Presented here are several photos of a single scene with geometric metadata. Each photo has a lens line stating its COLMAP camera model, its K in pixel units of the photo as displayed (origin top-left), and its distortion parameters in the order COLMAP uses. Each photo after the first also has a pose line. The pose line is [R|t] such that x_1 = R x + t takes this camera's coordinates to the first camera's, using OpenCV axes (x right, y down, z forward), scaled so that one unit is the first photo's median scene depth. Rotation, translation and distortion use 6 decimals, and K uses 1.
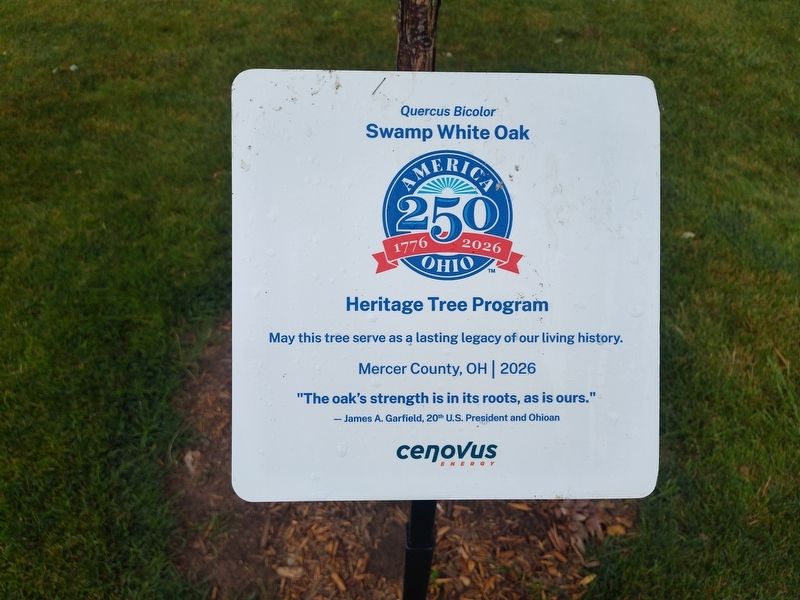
lens RADIAL K [[580.6, 0, 405.3], [0, 580.6, 298.9], [0, 0, 1]] dist [-0.000168, 0.001067]
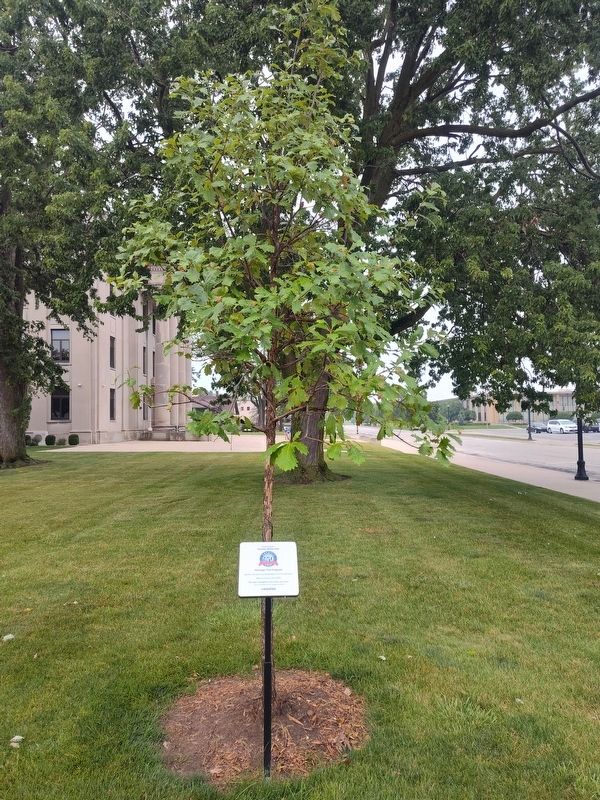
lens RADIAL K [[580.6, 0, 302.1], [0, 580.6, 400.9], [0, 0, 1]] dist [-0.000168, 0.001067]
pose [[0.998393, -0.014869, 0.054687, 0.016869], [0.049150, 0.707599, -0.704902, 0.499253], [-0.028215, 0.706457, 0.707193, -0.774140]]
